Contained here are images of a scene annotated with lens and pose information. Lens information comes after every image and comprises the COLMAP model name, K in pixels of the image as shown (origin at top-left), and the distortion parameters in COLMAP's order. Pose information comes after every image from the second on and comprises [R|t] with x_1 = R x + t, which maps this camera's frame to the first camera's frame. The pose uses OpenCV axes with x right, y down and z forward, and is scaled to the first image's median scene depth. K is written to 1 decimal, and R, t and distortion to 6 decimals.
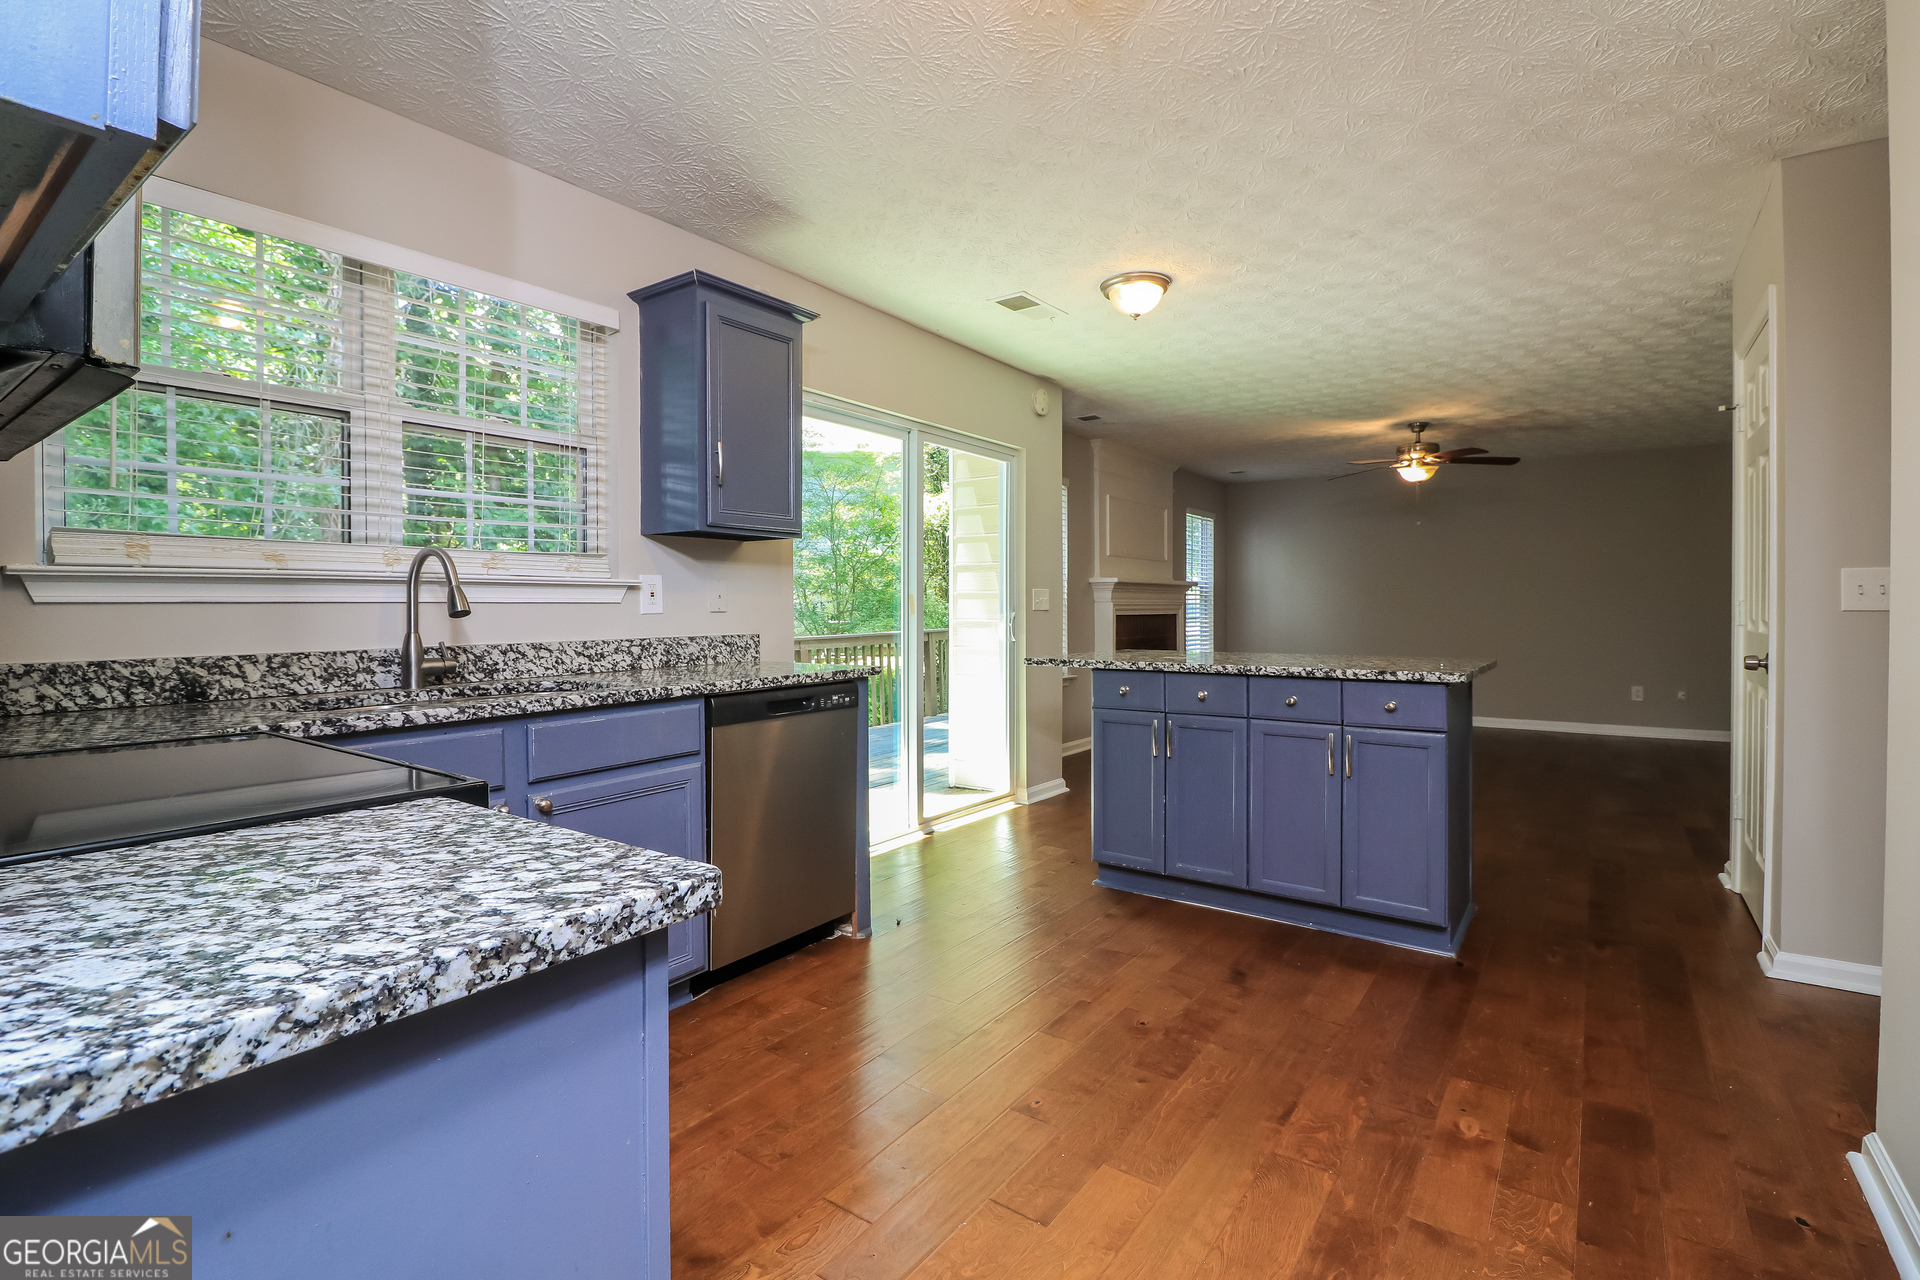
lens RADIAL K [[897.4, 0, 959.1], [0, 897.4, 622.9], [0, 0, 1]] dist [-0.008709, -0.001957]
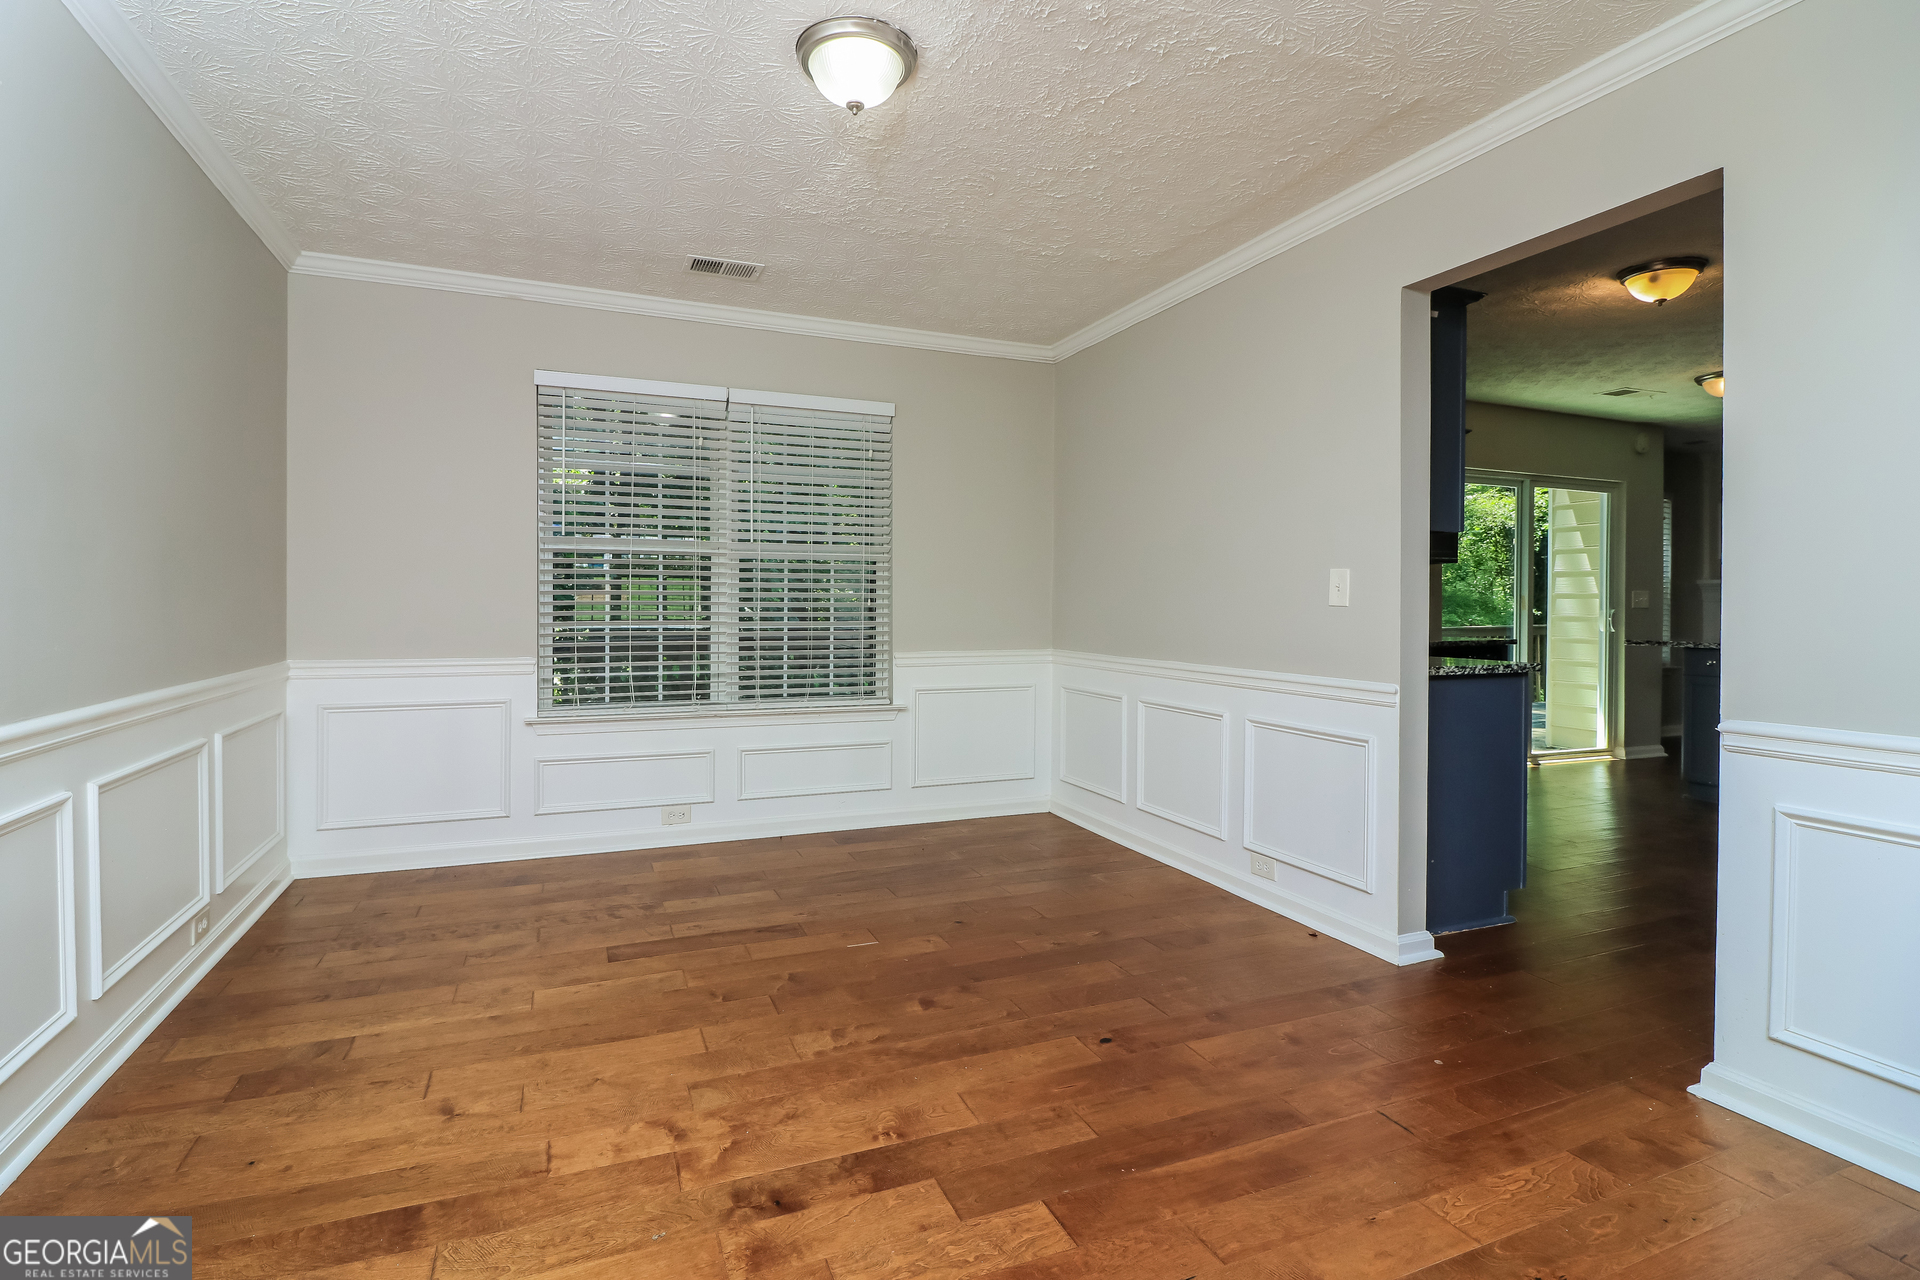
lens RADIAL K [[897.4, 0, 949.6], [0, 897.4, 630.3], [0, 0, 1]] dist [-0.008709, -0.001957]
pose [[0.841193, 0.007971, -0.540676, -0.047757], [-0.007619, 0.999967, 0.002889, 0.022612], [0.540681, 0.001690, 0.841226, -0.596529]]
